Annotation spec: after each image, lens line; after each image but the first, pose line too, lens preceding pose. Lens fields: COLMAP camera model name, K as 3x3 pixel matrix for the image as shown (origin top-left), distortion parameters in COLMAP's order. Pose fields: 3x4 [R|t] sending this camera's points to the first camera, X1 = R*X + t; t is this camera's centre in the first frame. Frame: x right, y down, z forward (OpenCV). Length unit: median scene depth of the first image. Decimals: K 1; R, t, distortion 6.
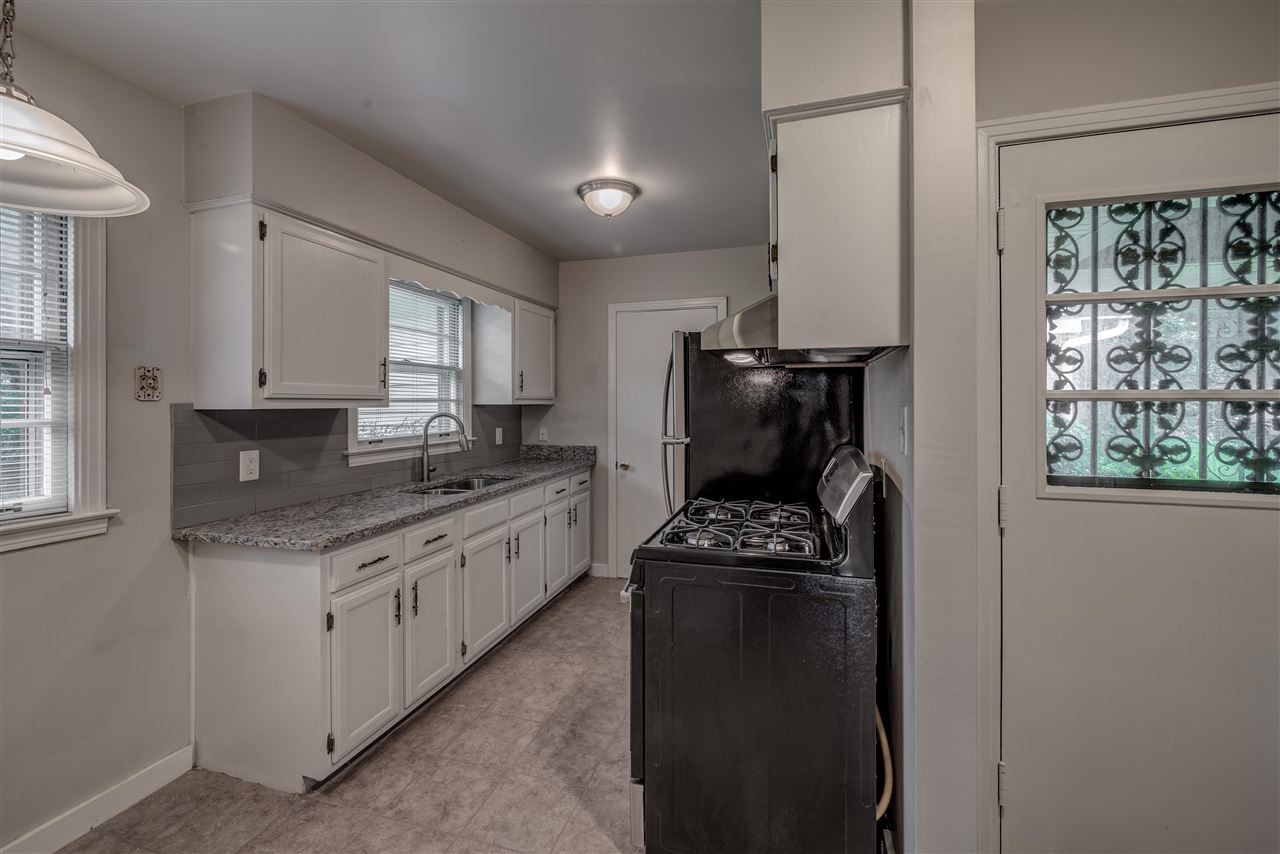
lens RADIAL K [[527.6, 0, 624.6], [0, 527.6, 403.3], [0, 0, 1]] dist [0.000318, 0.000831]
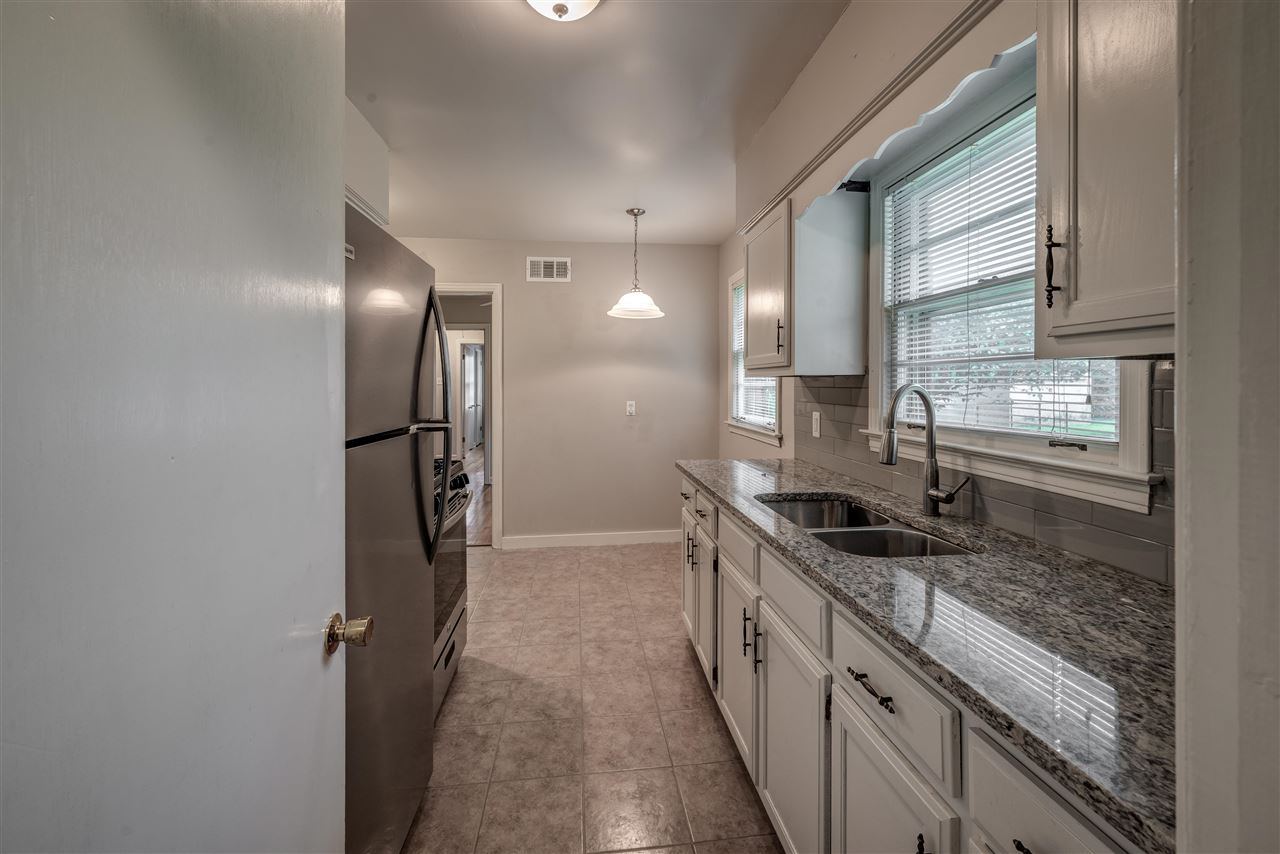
lens RADIAL K [[527.6, 0, 632.7], [0, 527.6, 406.4], [0, 0, 1]] dist [0.000318, 0.000831]
pose [[-0.910367, 0.033743, -0.412425, 0.110704], [0.017078, 0.998884, 0.044029, 0.018198], [0.413450, 0.033039, -0.909927, 1.543476]]
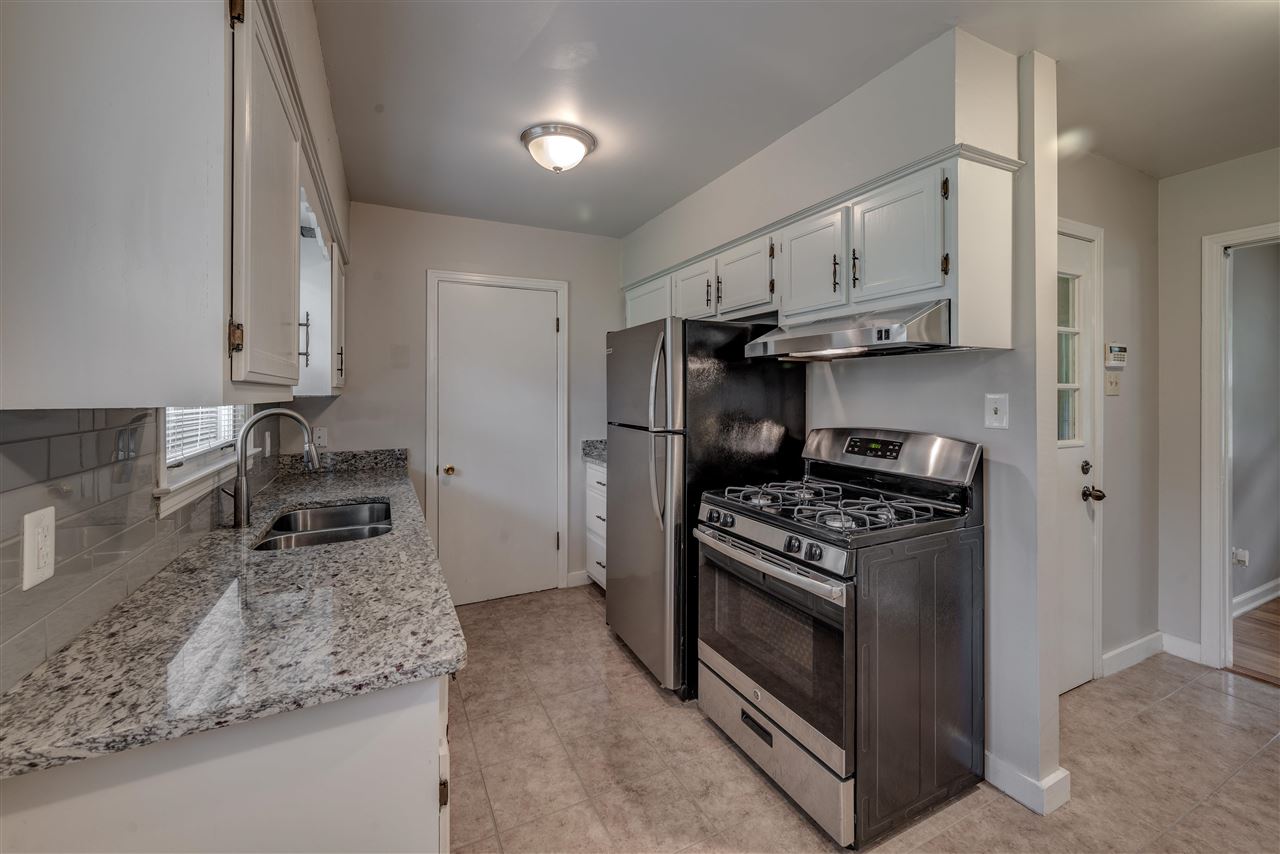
lens RADIAL K [[527.6, 0, 623.4], [0, 527.6, 392.9], [0, 0, 1]] dist [0.000318, 0.000831]
pose [[0.730700, -0.002377, 0.682695, -0.538152], [0.004074, 0.999991, -0.000879, 0.001607], [-0.682687, 0.003424, 0.730703, 0.322756]]
